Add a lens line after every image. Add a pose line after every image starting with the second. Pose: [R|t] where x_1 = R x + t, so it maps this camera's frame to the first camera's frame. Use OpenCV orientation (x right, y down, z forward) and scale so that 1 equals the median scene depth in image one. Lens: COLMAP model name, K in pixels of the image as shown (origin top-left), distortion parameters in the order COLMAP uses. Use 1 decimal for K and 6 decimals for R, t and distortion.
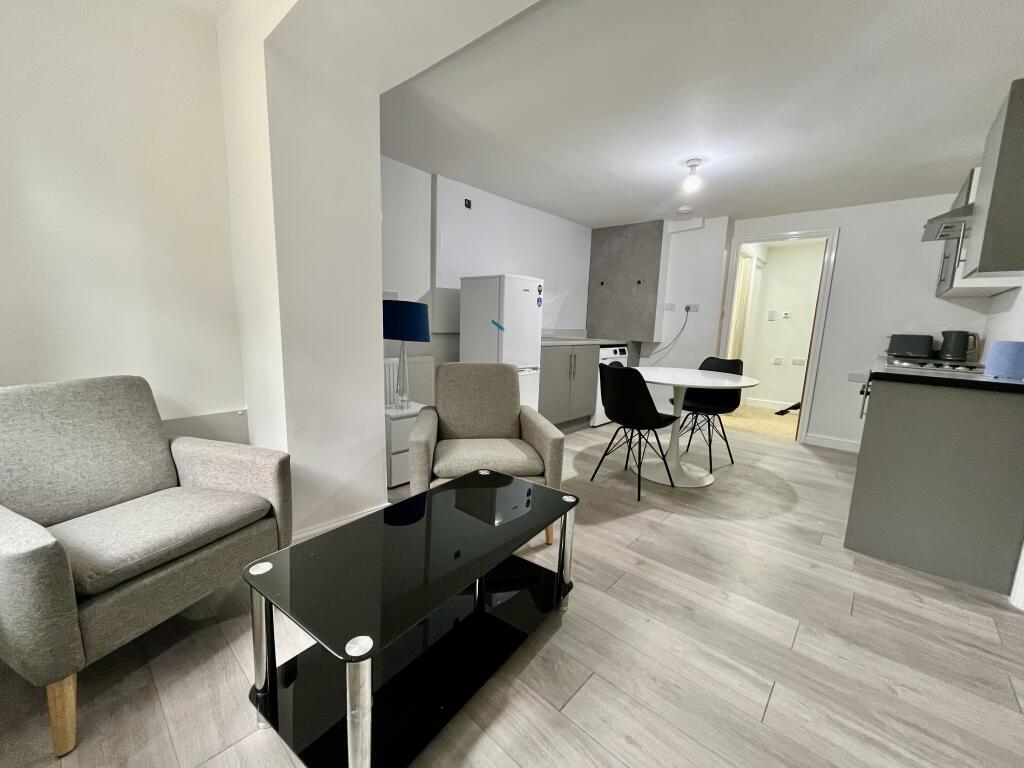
lens RADIAL K [[414.6, 0, 508.0], [0, 414.6, 383.7], [0, 0, 1]] dist [-0.001960, -0.000356]
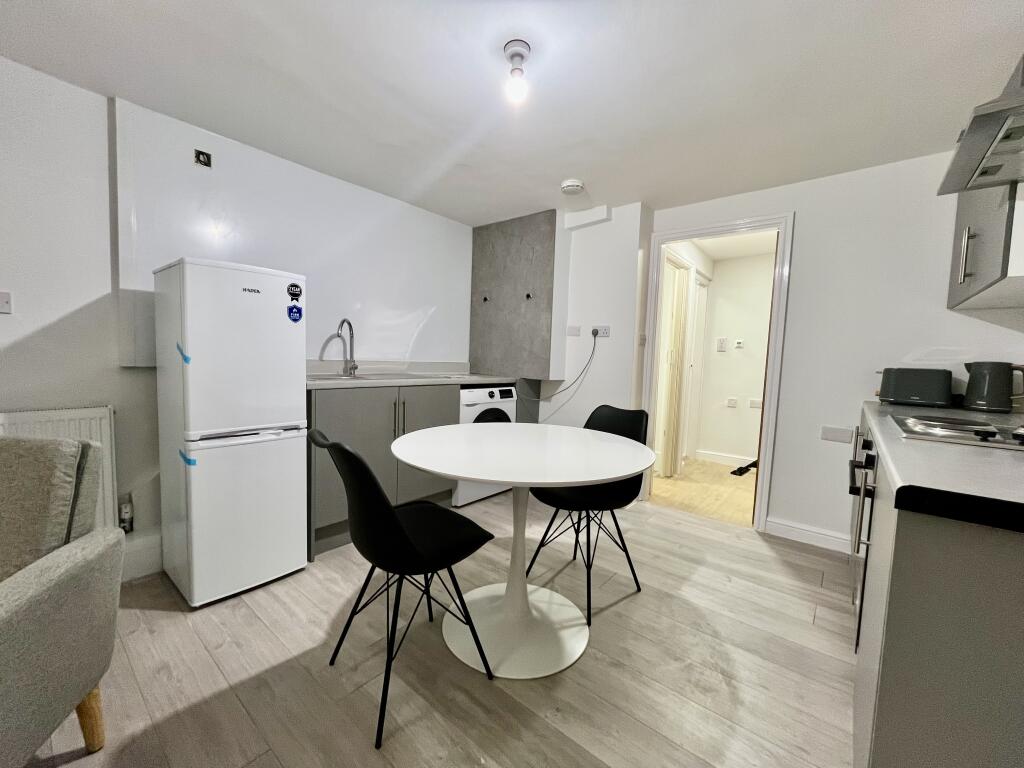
lens RADIAL K [[414.6, 0, 508.0], [0, 414.6, 383.7], [0, 0, 1]] dist [-0.001960, -0.000356]
pose [[0.999087, -0.003032, 0.042620, 0.318763], [0.006599, 0.996461, -0.083794, -0.045301], [-0.042215, 0.083998, 0.995571, 0.387388]]
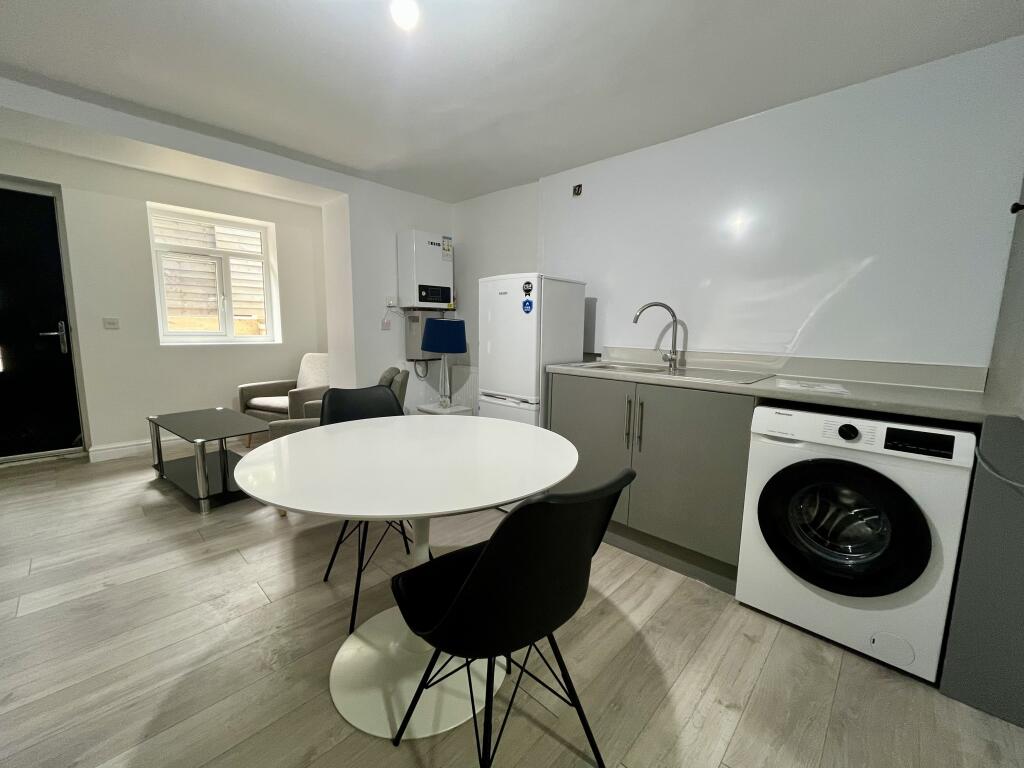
lens RADIAL K [[414.6, 0, 508.0], [0, 414.6, 383.7], [0, 0, 1]] dist [-0.001960, -0.000356]
pose [[-0.017767, 0.097424, -0.995084, 0.714671], [-0.174016, 0.979751, 0.099030, -0.122486], [0.984583, 0.174920, -0.000454, 0.910146]]
